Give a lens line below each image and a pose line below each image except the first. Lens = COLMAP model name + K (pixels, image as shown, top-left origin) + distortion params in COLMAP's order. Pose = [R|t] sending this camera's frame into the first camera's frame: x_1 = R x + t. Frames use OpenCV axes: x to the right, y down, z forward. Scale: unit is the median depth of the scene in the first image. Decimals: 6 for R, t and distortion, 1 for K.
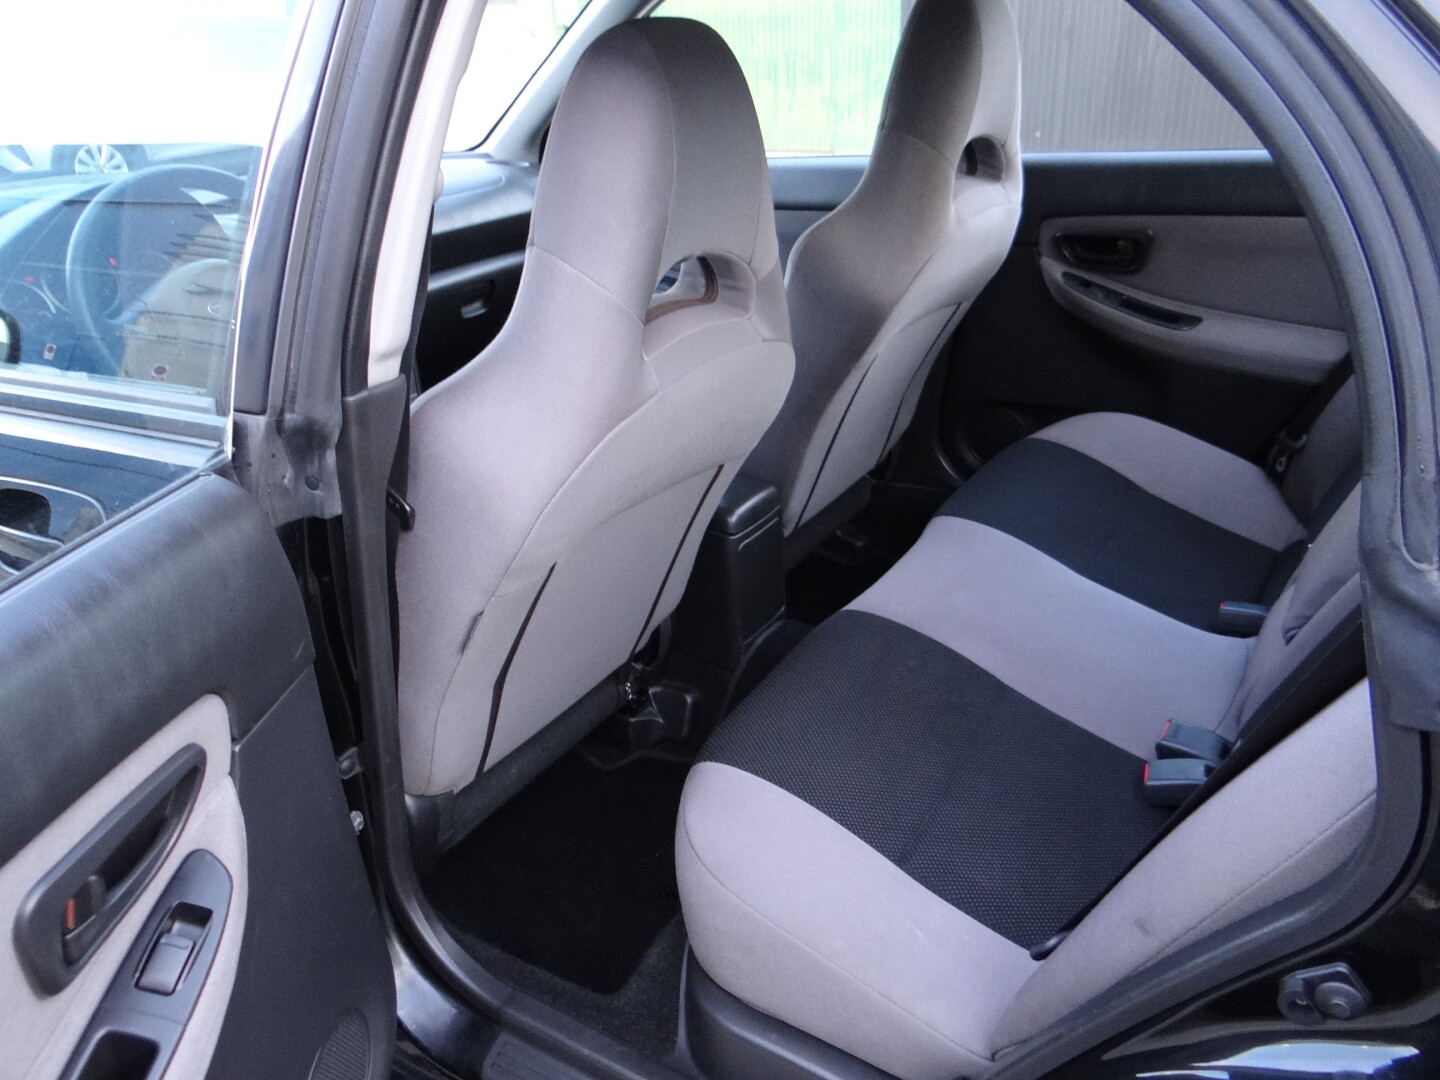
lens RADIAL K [[1139.1, 0, 715.6], [0, 1139.1, 530.9], [0, 0, 1]] dist [0.000721, -0.001311]
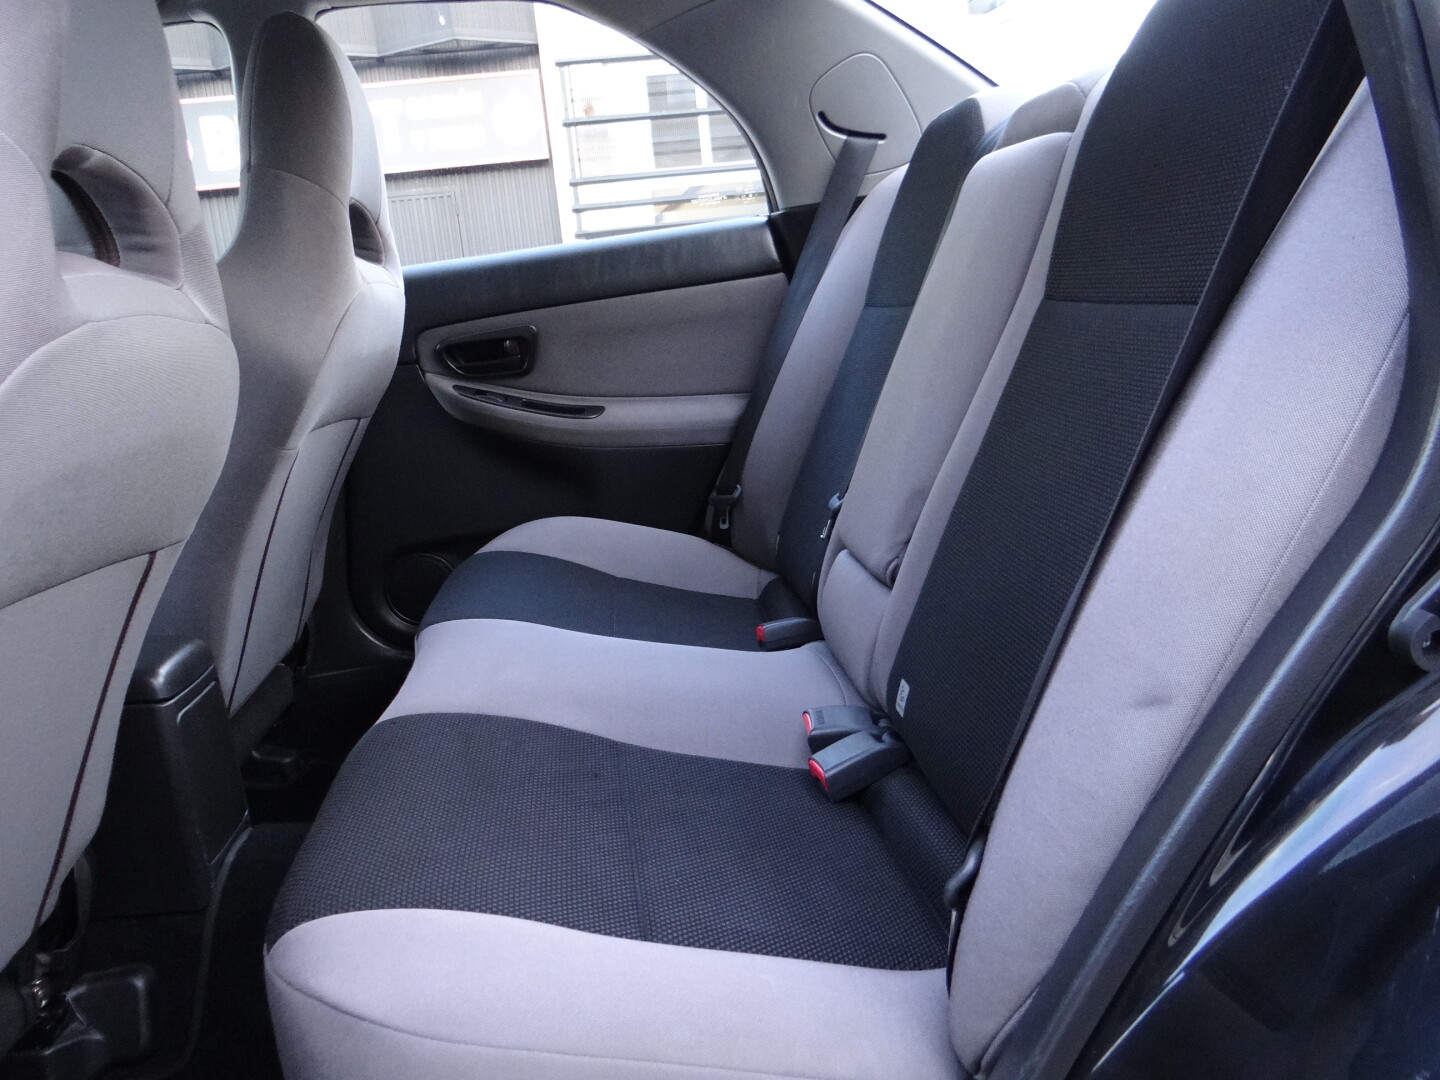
lens RADIAL K [[1139.1, 0, 715.6], [0, 1139.1, 530.9], [0, 0, 1]] dist [0.000721, -0.001311]
pose [[0.790326, -0.164544, 0.590178, -0.103167], [0.320695, 0.931867, -0.169644, 0.122017], [-0.522053, 0.323341, 0.789247, 0.234466]]
